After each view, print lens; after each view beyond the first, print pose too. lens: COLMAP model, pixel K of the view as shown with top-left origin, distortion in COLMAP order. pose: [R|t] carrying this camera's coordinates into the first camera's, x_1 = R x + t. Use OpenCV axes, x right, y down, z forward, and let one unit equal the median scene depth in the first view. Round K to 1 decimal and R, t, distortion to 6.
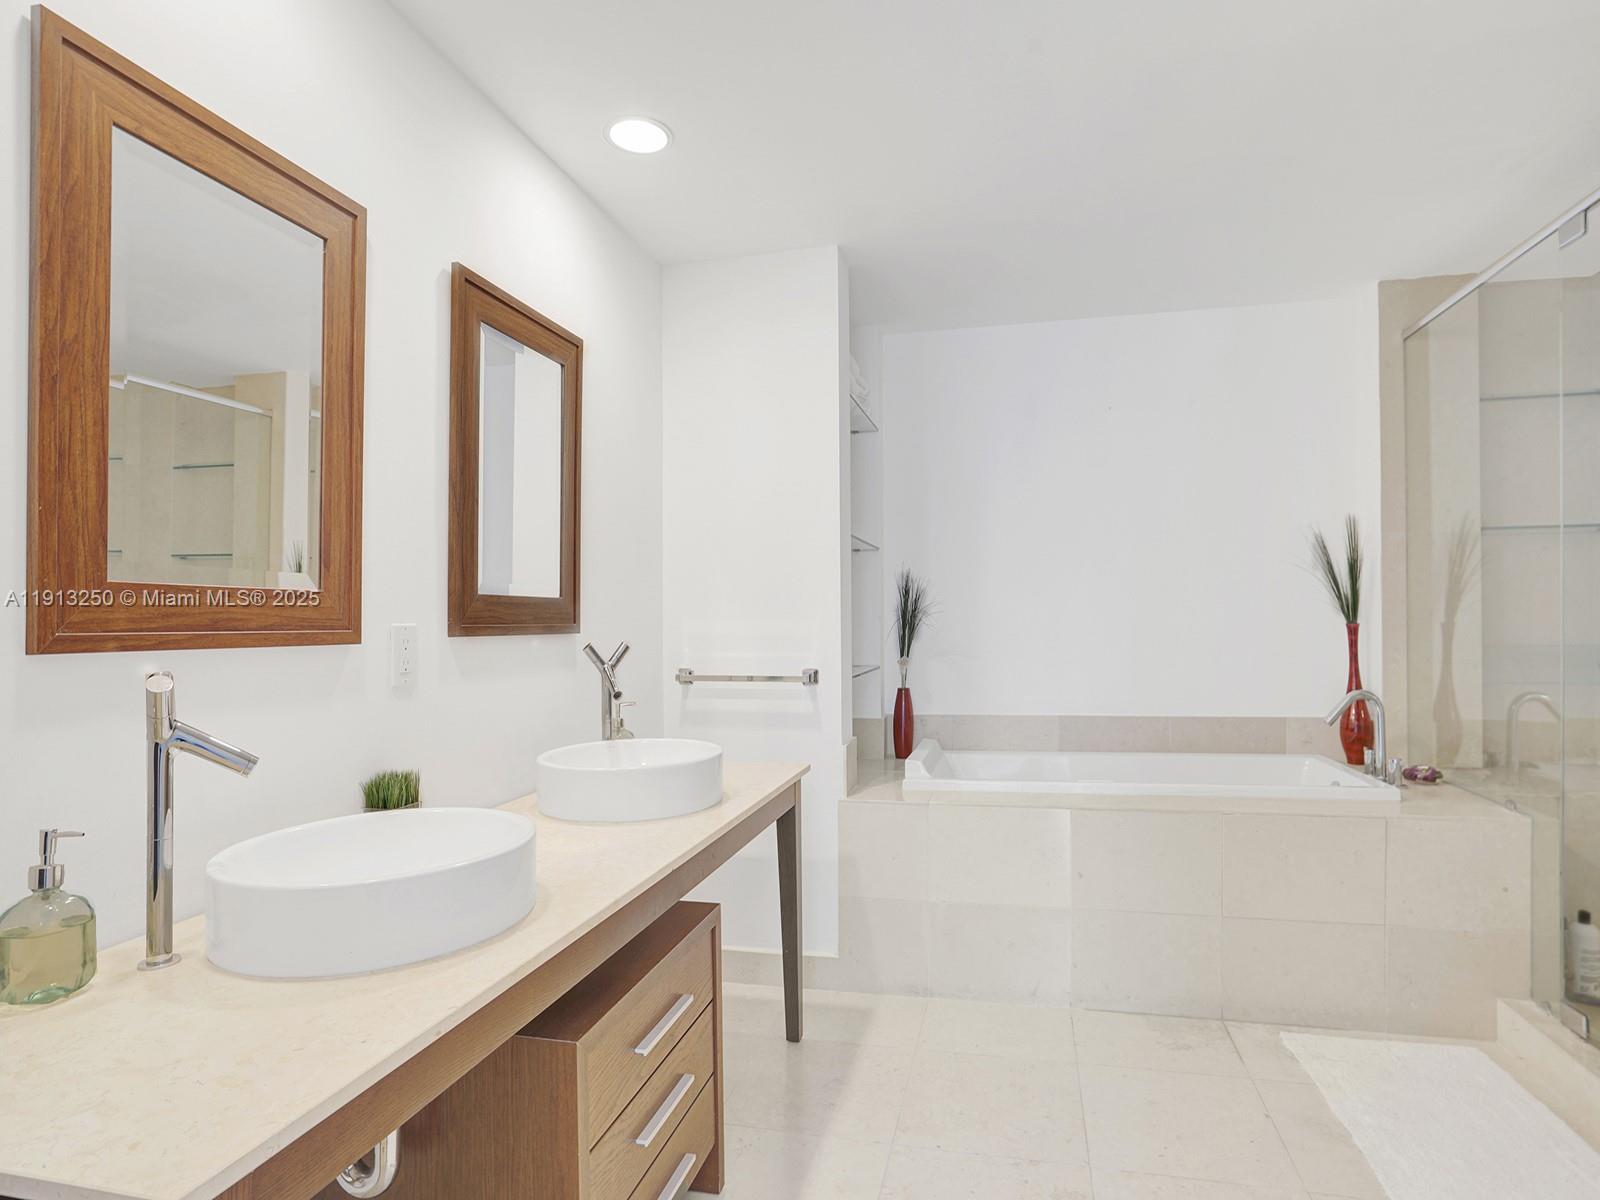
lens RADIAL K [[811.4, 0, 804.8], [0, 811.4, 593.2], [0, 0, 1]] dist [0.000376, -0.000021]
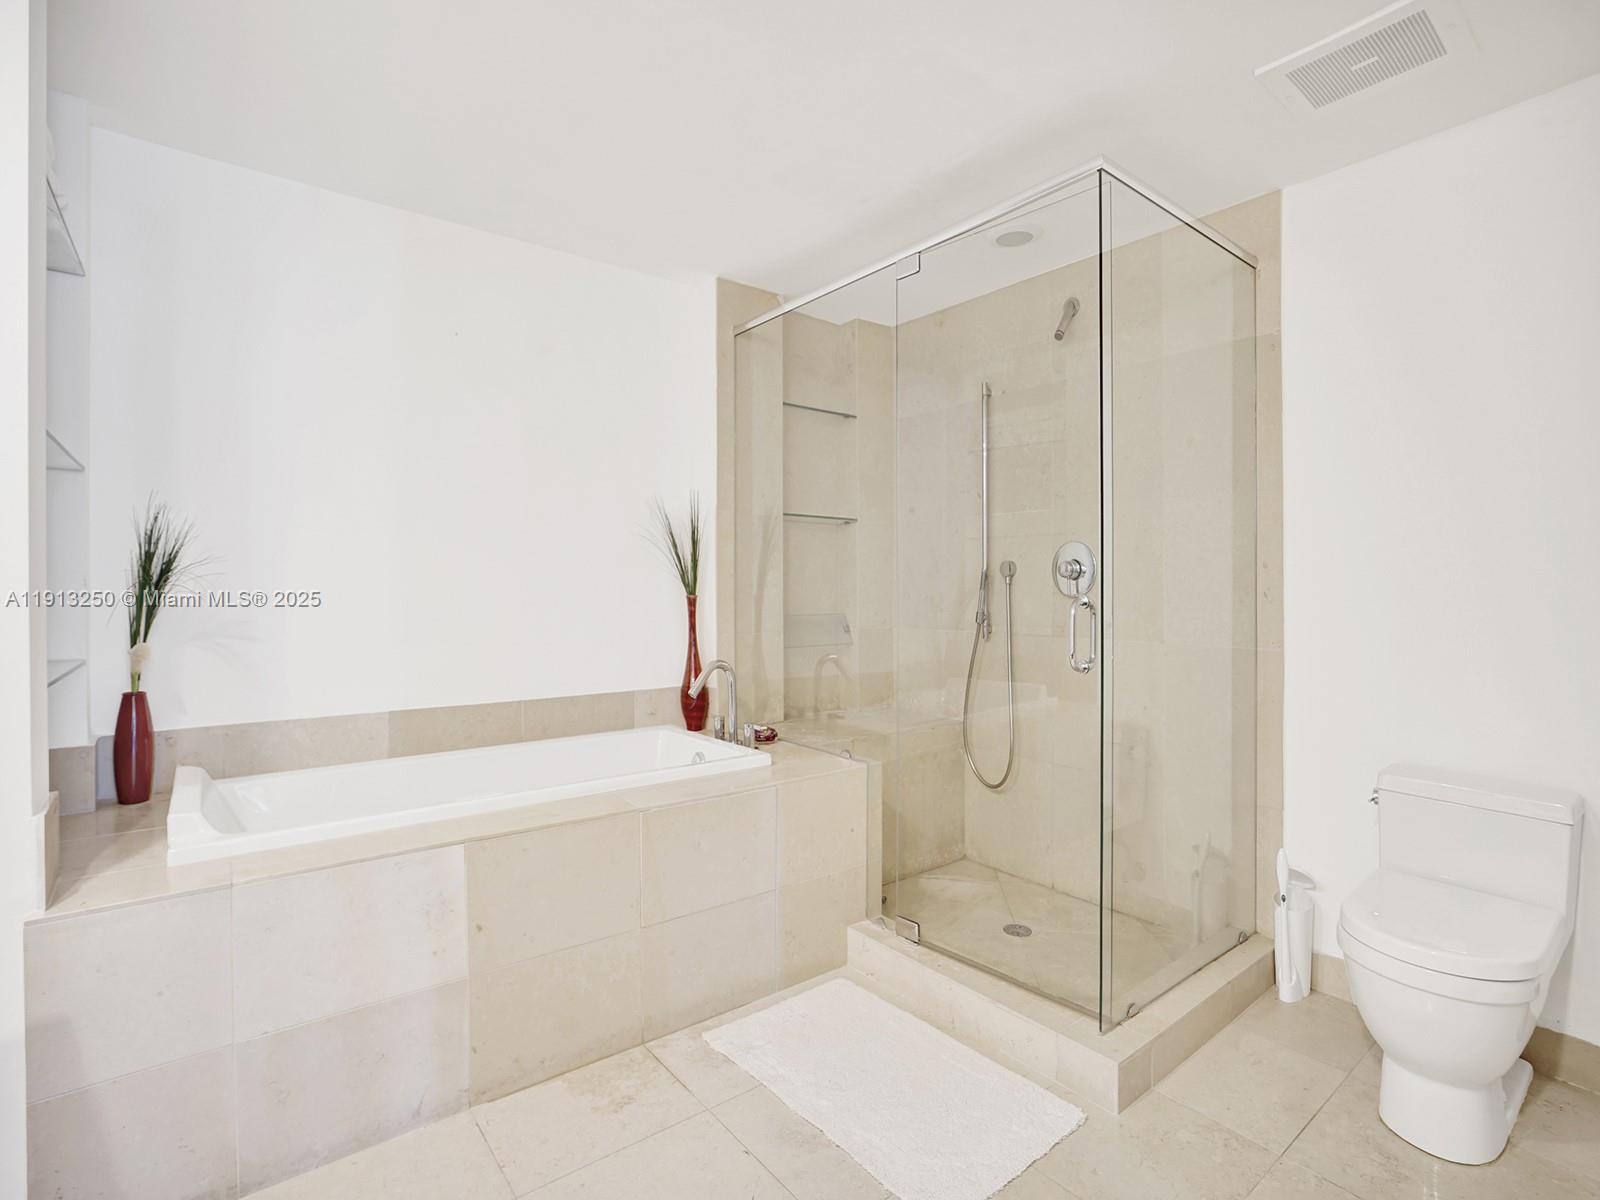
lens RADIAL K [[781.6, 0, 789.1], [0, 781.6, 600.0], [0, 0, 1]] dist [-0.055968, 0.027357]
pose [[0.621253, 0.006863, 0.783580, -0.032562], [-0.037621, 0.999070, 0.021077, 0.017507], [-0.782706, -0.042573, 0.620933, 0.291700]]
